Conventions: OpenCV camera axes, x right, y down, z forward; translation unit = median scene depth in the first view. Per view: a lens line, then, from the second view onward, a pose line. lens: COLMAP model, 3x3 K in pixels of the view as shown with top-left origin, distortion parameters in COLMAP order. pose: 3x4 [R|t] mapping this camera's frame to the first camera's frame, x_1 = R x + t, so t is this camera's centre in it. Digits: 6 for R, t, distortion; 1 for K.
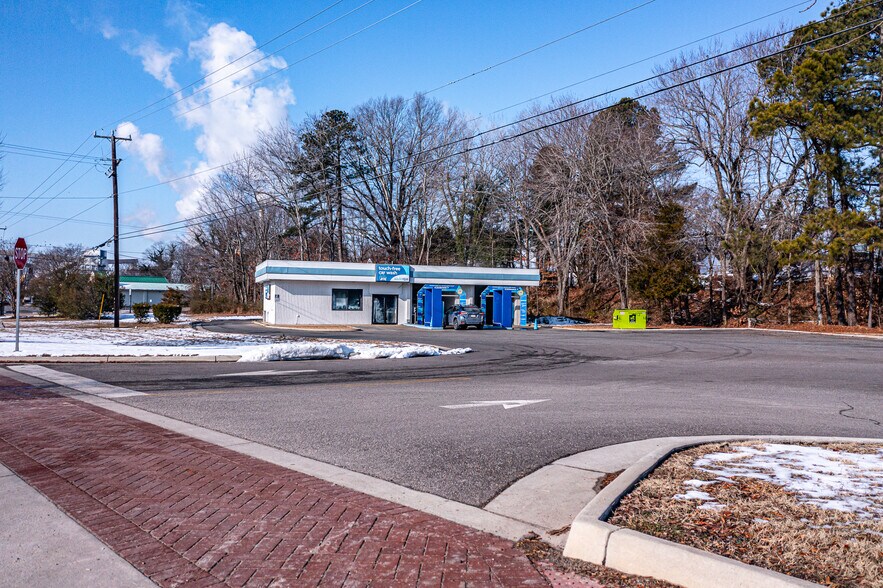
lens RADIAL K [[707.3, 0, 440.0], [0, 707.3, 294.6], [0, 0, 1]] dist [-0.014385, 0.002149]
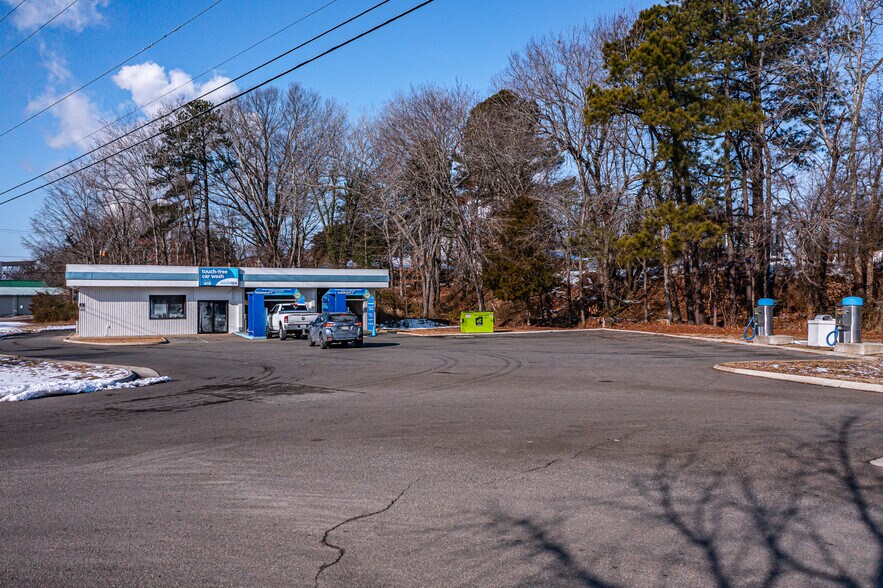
lens RADIAL K [[707.3, 0, 440.0], [0, 707.3, 294.6], [0, 0, 1]] dist [-0.014385, 0.002149]
pose [[0.994372, -0.018717, 0.104279, 0.117504], [0.018219, 0.999818, 0.005718, -0.007298], [-0.104367, -0.003786, 0.994532, 0.073927]]
